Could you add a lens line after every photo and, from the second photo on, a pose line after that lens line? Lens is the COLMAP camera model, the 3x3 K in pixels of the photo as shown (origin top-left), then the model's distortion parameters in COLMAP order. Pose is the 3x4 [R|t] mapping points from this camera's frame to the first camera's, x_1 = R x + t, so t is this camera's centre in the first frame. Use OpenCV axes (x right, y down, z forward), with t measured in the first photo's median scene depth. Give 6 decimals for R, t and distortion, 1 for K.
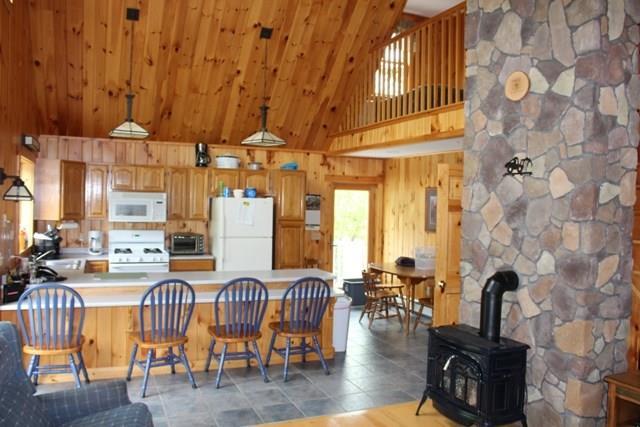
lens RADIAL K [[531.2, 0, 318.4], [0, 531.2, 214.4], [0, 0, 1]] dist [-0.126646, 0.074033]
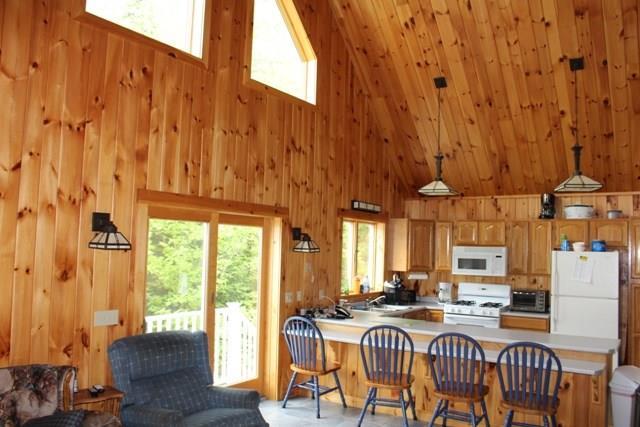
lens RADIAL K [[531.2, 0, 315.6], [0, 531.2, 214.1], [0, 0, 1]] dist [-0.126646, 0.074033]
pose [[0.548080, -0.062874, -0.834060, 0.352381], [-0.032620, 0.994805, -0.096427, 0.003907], [0.835790, 0.080057, 0.543182, 0.173404]]
